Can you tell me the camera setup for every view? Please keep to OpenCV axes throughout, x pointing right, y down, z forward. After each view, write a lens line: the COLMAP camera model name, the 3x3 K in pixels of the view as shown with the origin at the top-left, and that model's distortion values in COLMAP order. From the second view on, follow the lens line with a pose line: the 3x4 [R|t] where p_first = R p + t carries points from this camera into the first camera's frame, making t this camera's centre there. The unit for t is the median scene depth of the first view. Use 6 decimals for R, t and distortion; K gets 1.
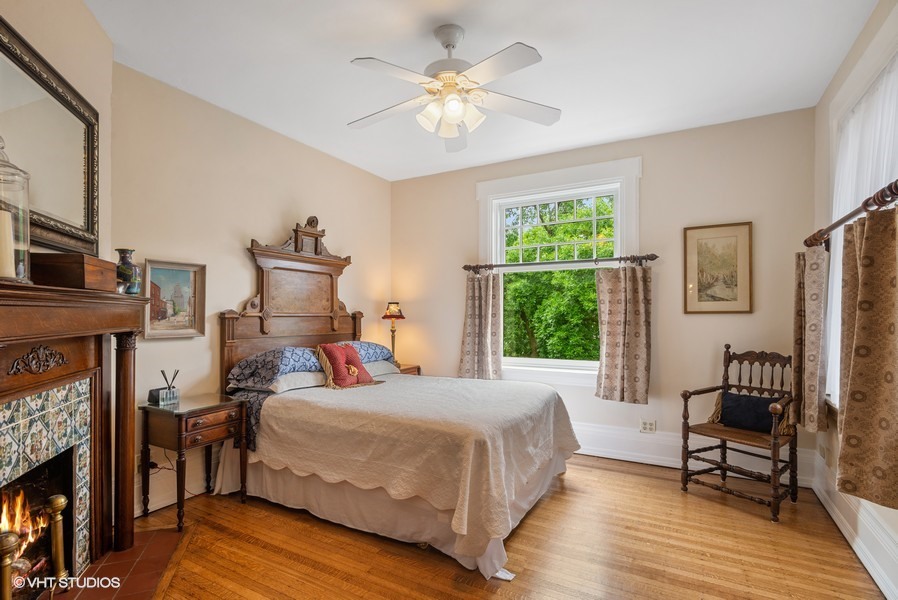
lens RADIAL K [[454.2, 0, 423.1], [0, 454.2, 310.8], [0, 0, 1]] dist [0.003854, 0.002016]
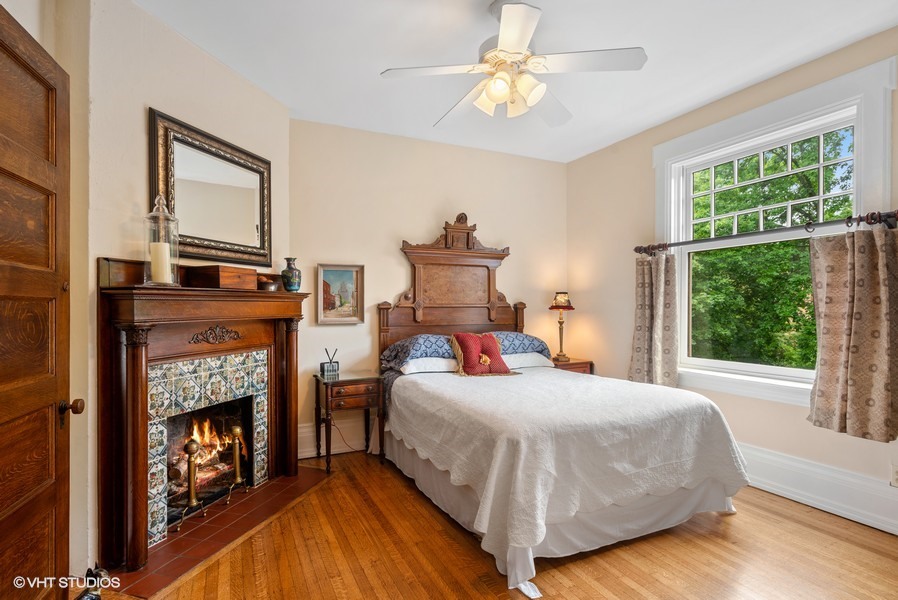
lens RADIAL K [[454.2, 0, 421.5], [0, 454.2, 305.8], [0, 0, 1]] dist [0.003854, 0.002016]
pose [[0.809065, -0.003242, -0.587711, 0.353725], [0.007808, 0.999956, 0.005233, 0.003660], [0.587668, -0.008822, 0.809054, 0.094569]]
